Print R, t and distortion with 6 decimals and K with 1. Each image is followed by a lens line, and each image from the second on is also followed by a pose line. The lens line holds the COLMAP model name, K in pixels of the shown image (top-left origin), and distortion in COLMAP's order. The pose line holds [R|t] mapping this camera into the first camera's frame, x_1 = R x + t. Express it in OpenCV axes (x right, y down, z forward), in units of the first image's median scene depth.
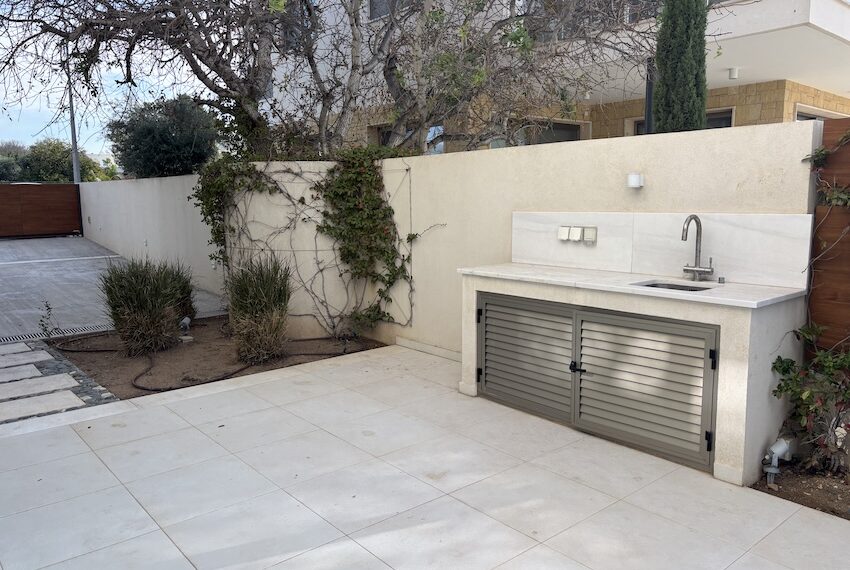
lens RADIAL K [[625.8, 0, 420.7], [0, 625.8, 282.2], [0, 0, 1]] dist [0.010298, 0.000132]
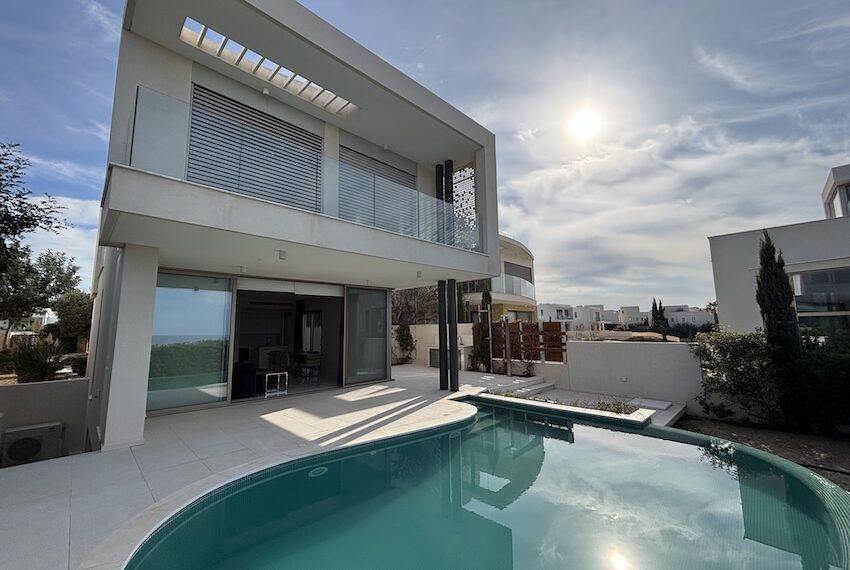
lens RADIAL K [[346.7, 0, 425.0], [0, 346.7, 285.0], [0, 0, 1]] dist [-0.000311, -0.000238]
pose [[0.996467, 0.013397, 0.082908, -0.163143], [0.008792, 0.965130, -0.261623, 0.204307], [-0.083523, 0.261427, 0.961603, -1.633802]]
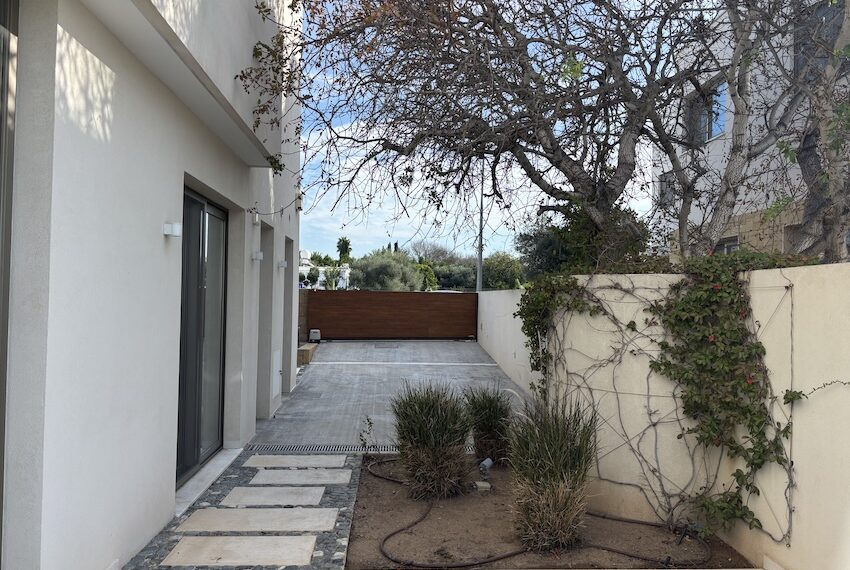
lens RADIAL K [[625.8, 0, 420.7], [0, 625.8, 282.2], [0, 0, 1]] dist [0.010298, 0.000132]
pose [[0.794707, 0.003576, -0.606983, 0.063050], [-0.105672, 0.985527, -0.132548, -0.056394], [0.597724, 0.169478, 0.783584, 0.258187]]
